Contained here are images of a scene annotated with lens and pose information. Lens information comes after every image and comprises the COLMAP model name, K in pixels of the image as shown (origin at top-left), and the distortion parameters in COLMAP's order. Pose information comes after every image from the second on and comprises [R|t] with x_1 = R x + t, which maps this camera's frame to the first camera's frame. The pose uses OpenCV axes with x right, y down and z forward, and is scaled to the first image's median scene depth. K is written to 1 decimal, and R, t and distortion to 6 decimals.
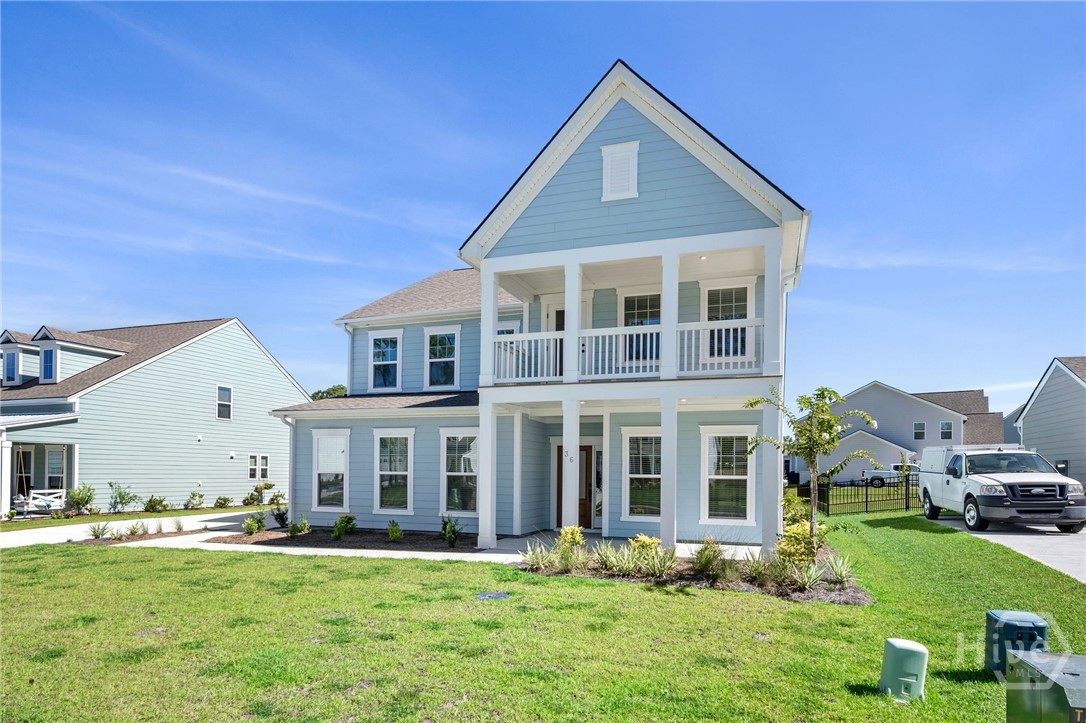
lens RADIAL K [[492.2, 0, 543.0], [0, 492.2, 361.5], [0, 0, 1]] dist [-0.000550, 0.000184]
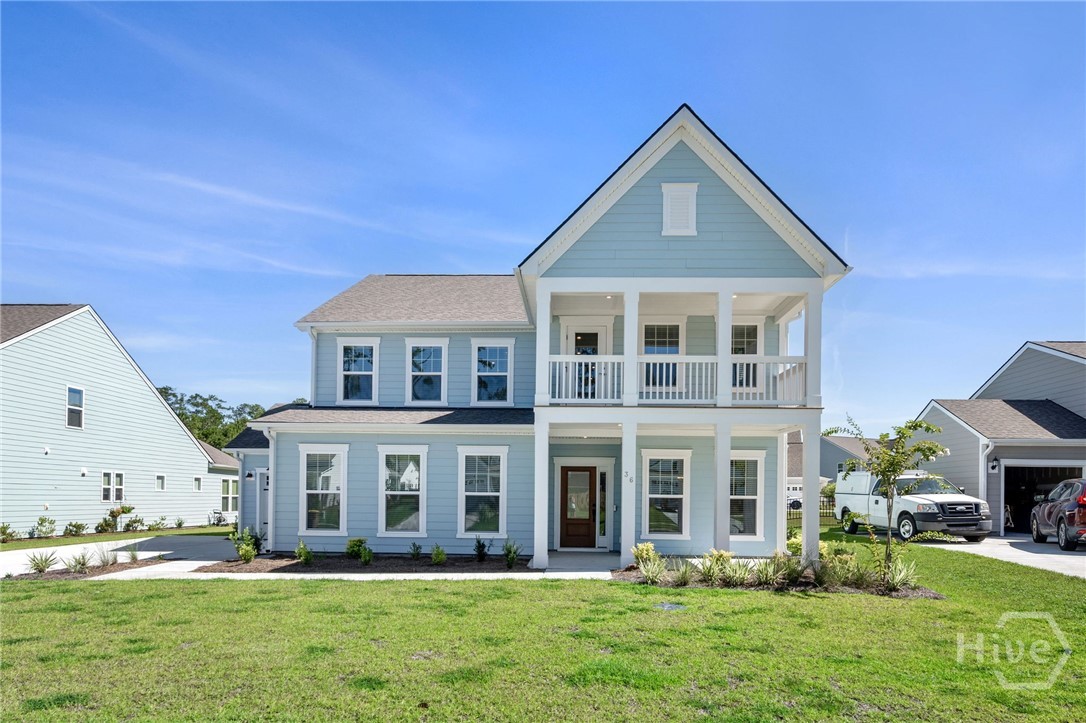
lens RADIAL K [[508.7, 0, 543.2], [0, 508.7, 378.3], [0, 0, 1]] dist [-0.000208, -0.000012]
pose [[0.971951, 0.054274, 0.228834, -0.298240], [-0.053562, 0.998521, -0.009327, 0.003833], [-0.229001, -0.003191, 0.973421, -0.003352]]
